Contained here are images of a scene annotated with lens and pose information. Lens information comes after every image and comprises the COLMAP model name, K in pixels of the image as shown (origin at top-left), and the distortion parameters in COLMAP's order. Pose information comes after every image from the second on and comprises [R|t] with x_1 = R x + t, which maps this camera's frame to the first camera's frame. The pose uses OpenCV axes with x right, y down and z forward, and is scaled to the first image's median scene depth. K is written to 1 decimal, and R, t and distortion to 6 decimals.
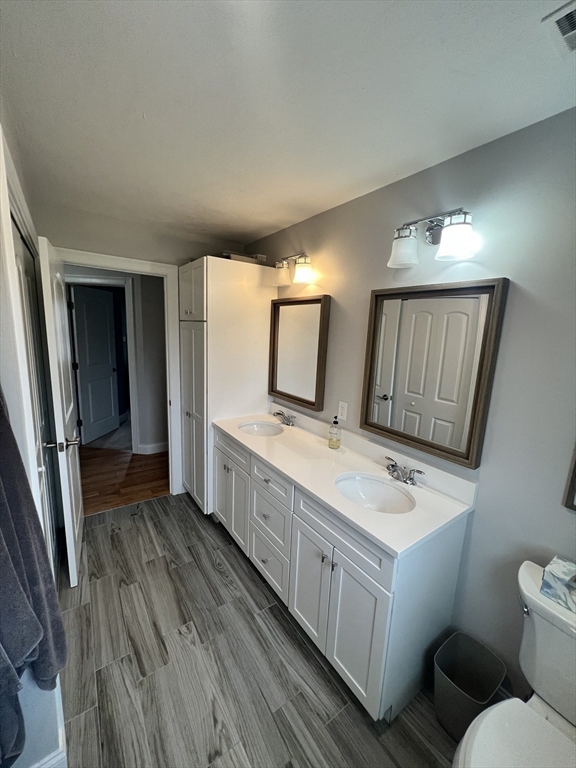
lens RADIAL K [[309.2, 0, 288.8], [0, 309.2, 382.9], [0, 0, 1]] dist [-0.002288, 0.000289]
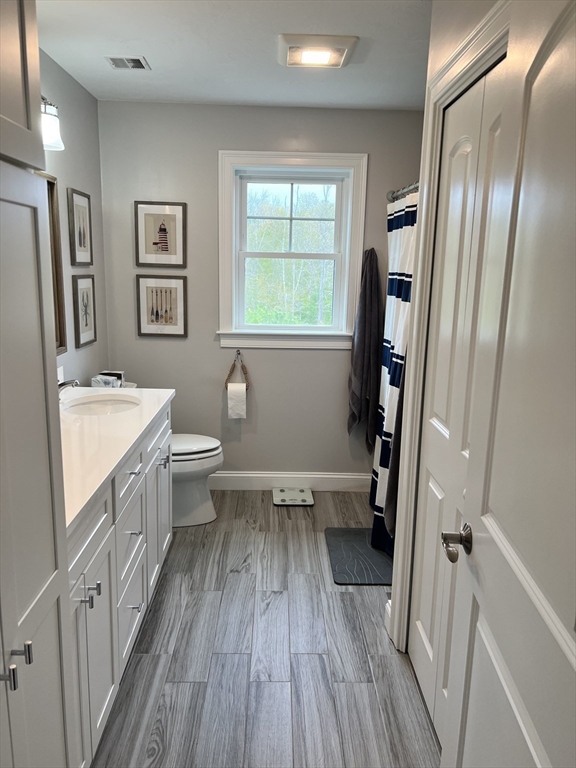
lens RADIAL K [[581.9, 0, 287.9], [0, 581.9, 382.3], [0, 0, 1]] dist [0.041406, -0.050471]
pose [[-0.827877, -0.177462, 0.532097, -1.021728], [0.033356, 0.931377, 0.362526, -0.300688], [-0.559917, 0.317876, -0.765146, 1.868440]]
